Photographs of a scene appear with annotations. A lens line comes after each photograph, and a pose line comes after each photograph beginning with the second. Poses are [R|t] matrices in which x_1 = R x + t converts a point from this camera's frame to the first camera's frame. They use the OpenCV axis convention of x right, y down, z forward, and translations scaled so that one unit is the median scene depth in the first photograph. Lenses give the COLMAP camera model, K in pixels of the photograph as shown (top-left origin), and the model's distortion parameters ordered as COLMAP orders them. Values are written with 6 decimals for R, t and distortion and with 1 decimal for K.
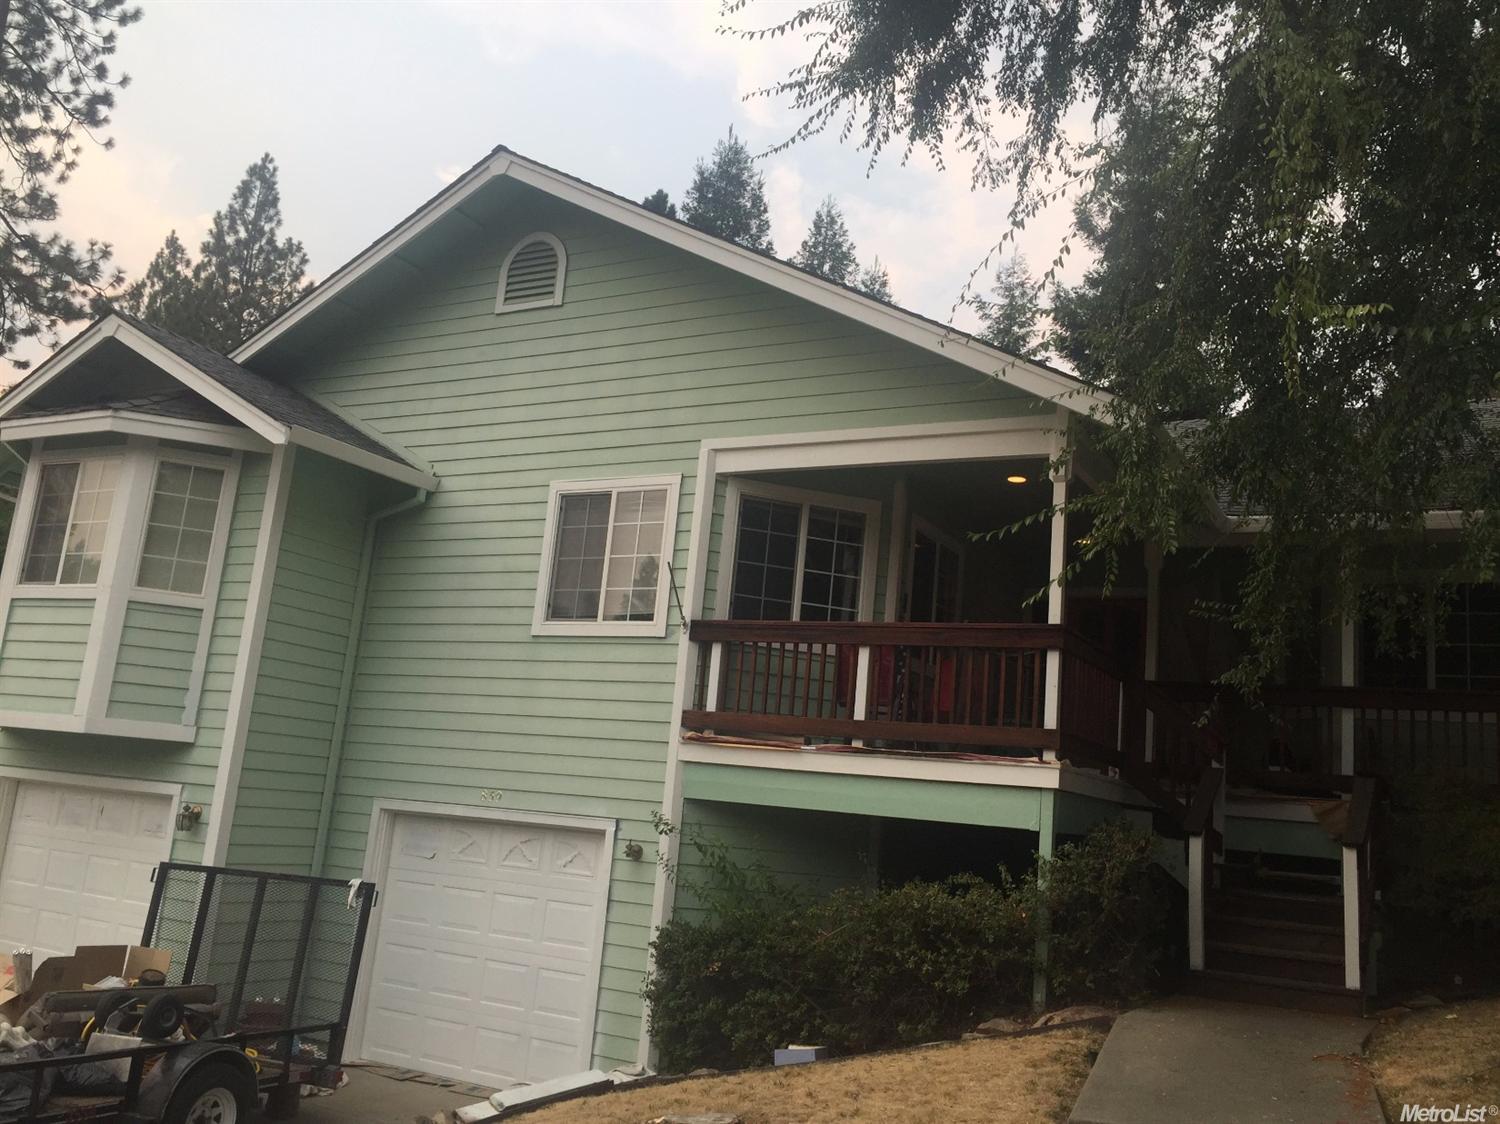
lens RADIAL K [[1280.1, 0, 754.0], [0, 1280.1, 550.0], [0, 0, 1]] dist [0.081214, -0.112923]
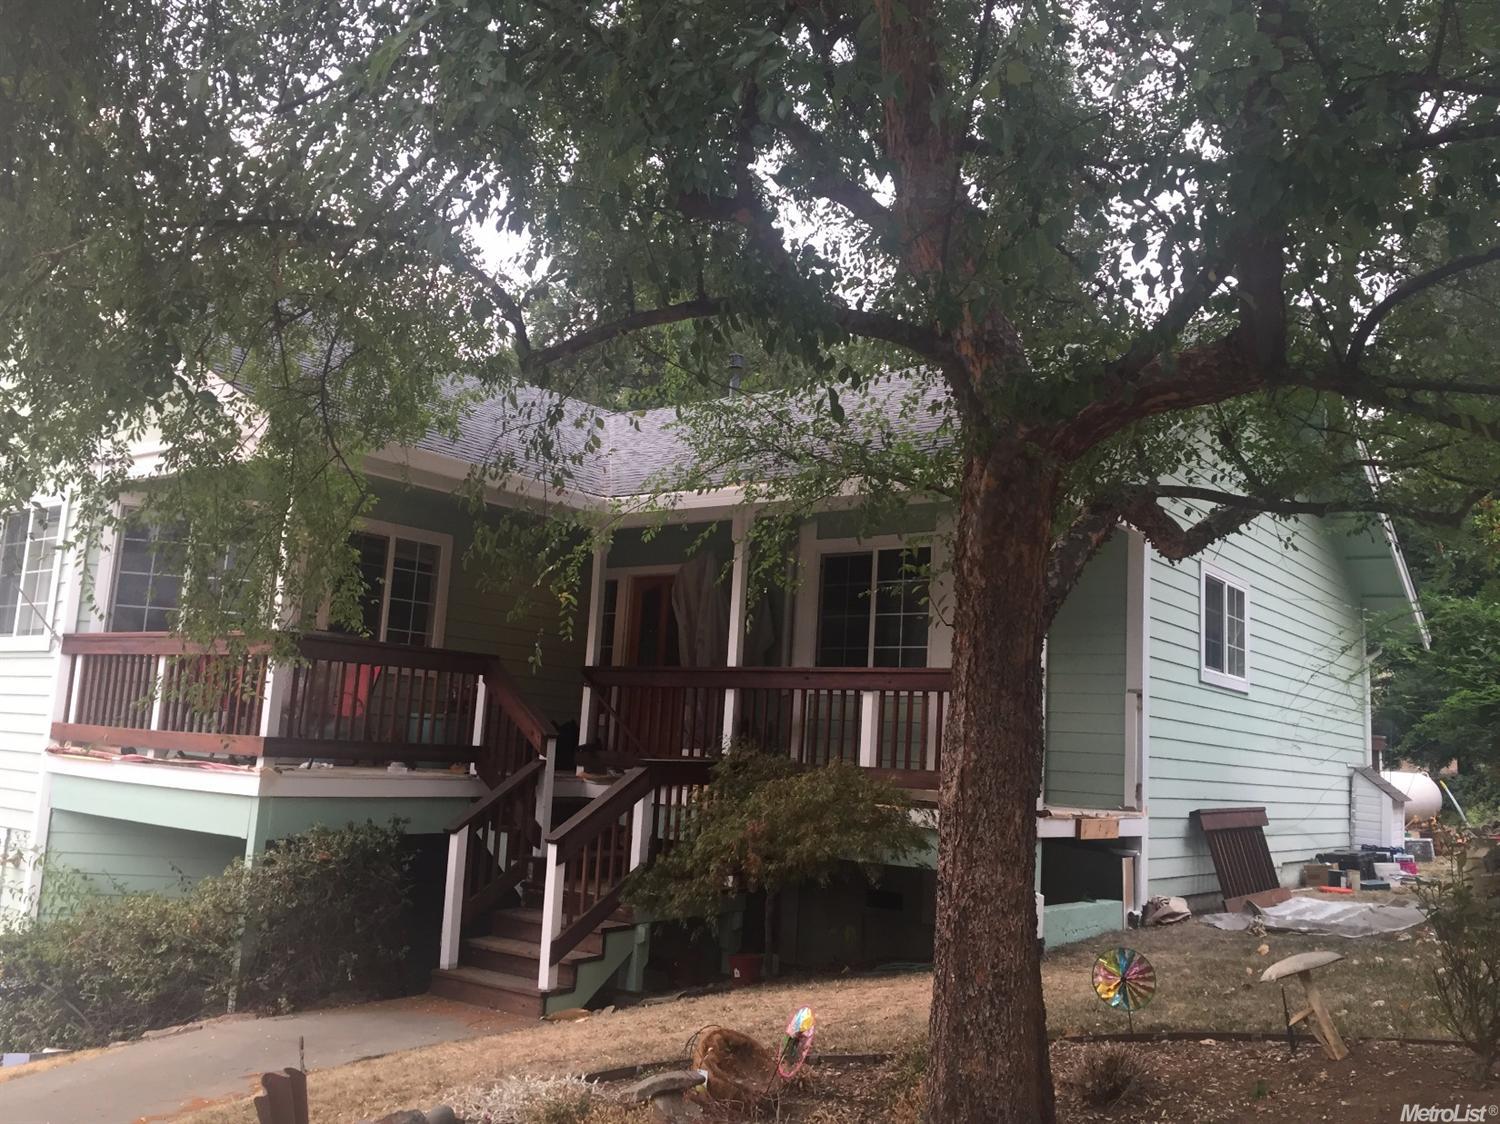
lens RADIAL K [[1280.1, 0, 754.0], [0, 1280.1, 550.0], [0, 0, 1]] dist [0.081214, -0.112923]
pose [[0.987424, -0.054538, -0.148392, 0.633572], [0.059099, 0.997900, 0.026503, -0.006929], [0.146635, -0.034940, 0.988573, 0.058711]]
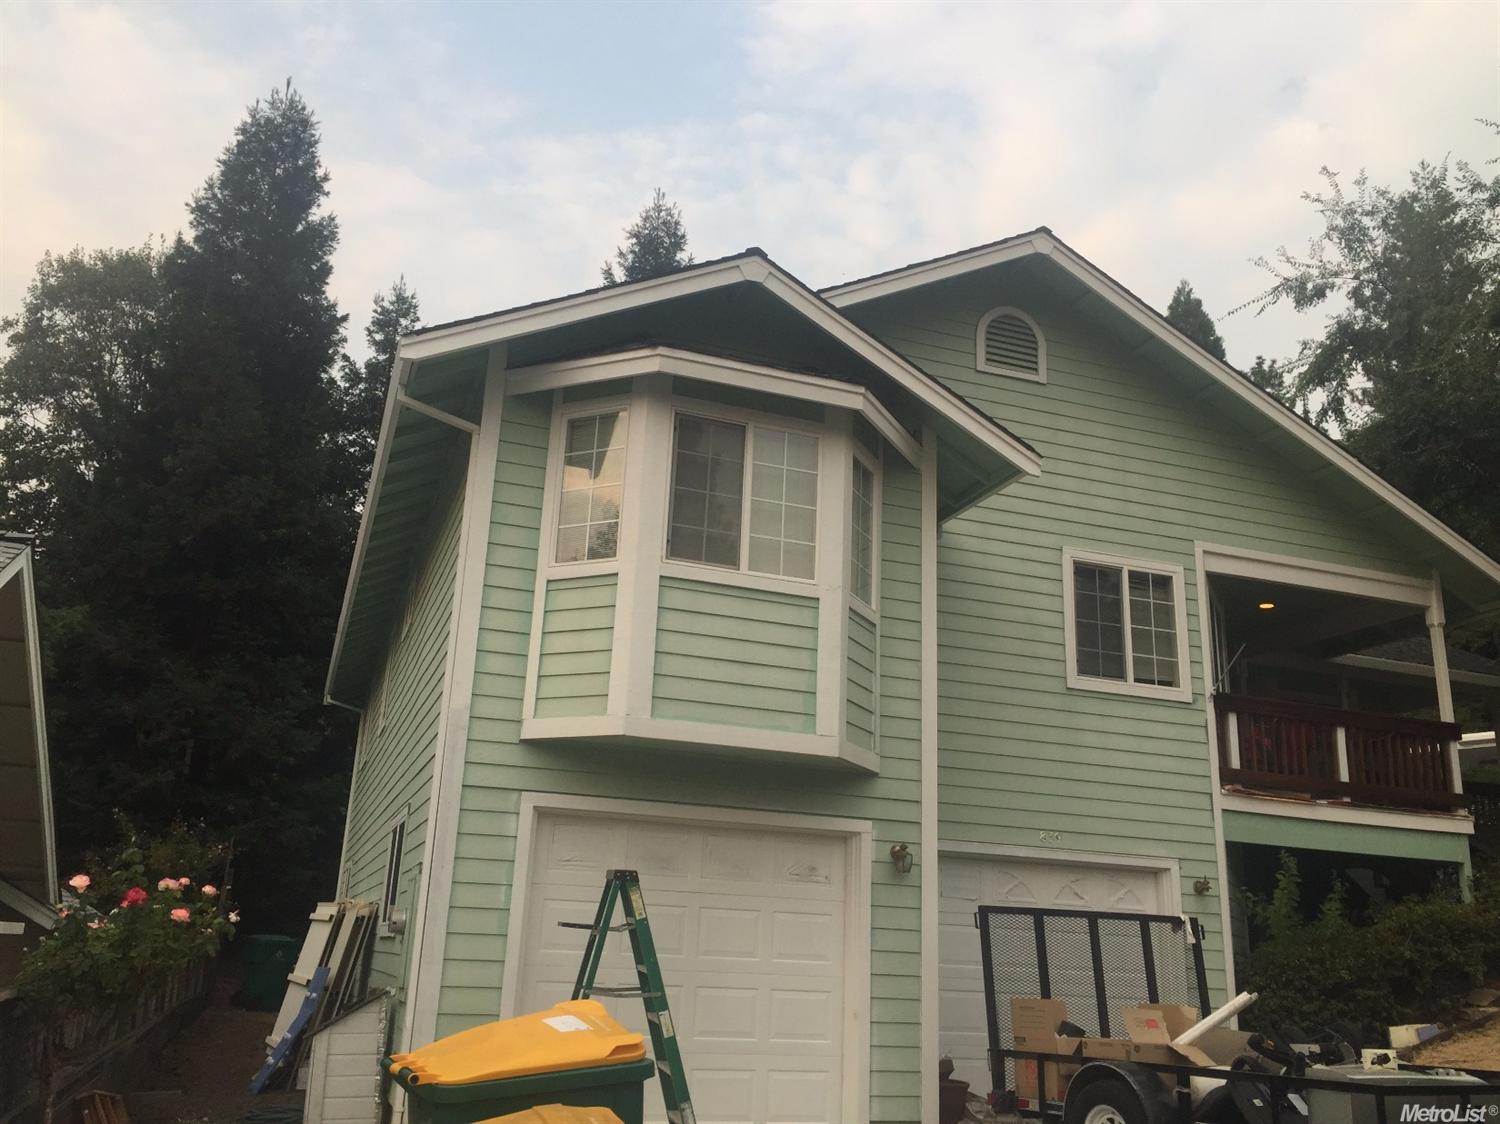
lens RADIAL K [[1280.1, 0, 754.0], [0, 1280.1, 550.0], [0, 0, 1]] dist [0.081214, -0.112923]
pose [[0.665092, 0.165264, 0.728245, -1.207404], [-0.134682, 0.985759, -0.100700, 0.101452], [-0.734516, -0.031107, 0.677878, 0.487283]]
